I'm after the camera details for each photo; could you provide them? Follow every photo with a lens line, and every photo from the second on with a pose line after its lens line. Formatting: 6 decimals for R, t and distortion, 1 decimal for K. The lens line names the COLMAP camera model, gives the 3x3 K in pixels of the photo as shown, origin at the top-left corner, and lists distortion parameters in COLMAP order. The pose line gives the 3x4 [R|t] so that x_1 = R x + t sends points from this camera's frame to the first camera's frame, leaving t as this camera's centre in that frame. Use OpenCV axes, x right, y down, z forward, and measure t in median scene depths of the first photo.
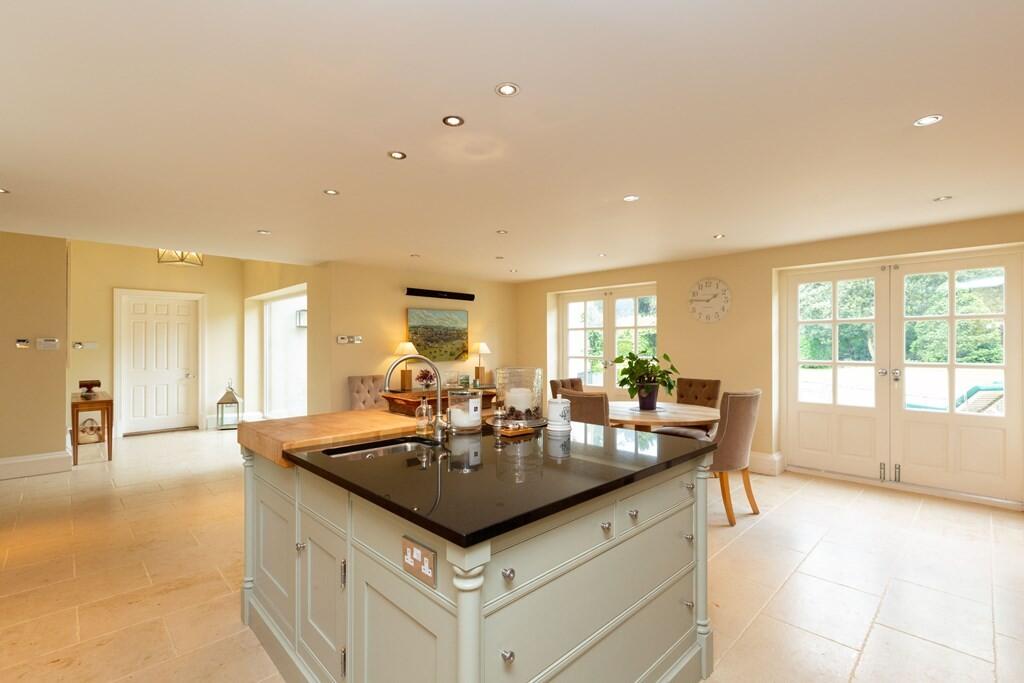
lens RADIAL K [[460.7, 0, 508.1], [0, 460.7, 344.6], [0, 0, 1]] dist [-0.005276, 0.000310]
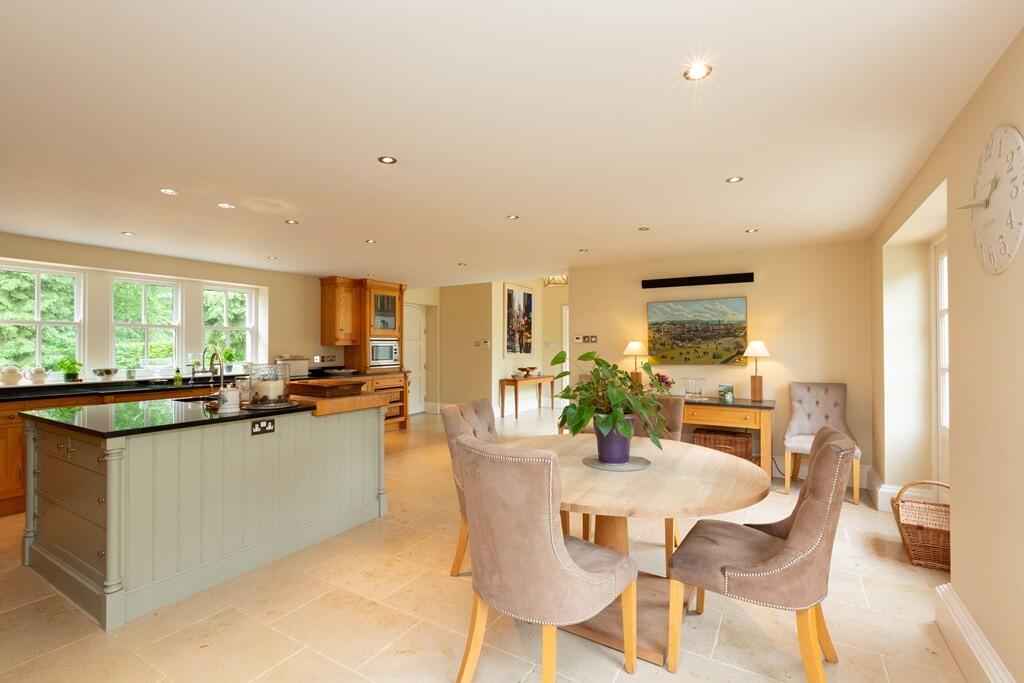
lens RADIAL K [[460.7, 0, 514.1], [0, 460.7, 342.3], [0, 0, 1]] dist [-0.005276, 0.000310]
pose [[0.251418, -0.005683, -0.967862, 0.550027], [0.000701, 0.999984, -0.005689, 0.001692], [0.967878, 0.000752, 0.251418, 0.506706]]
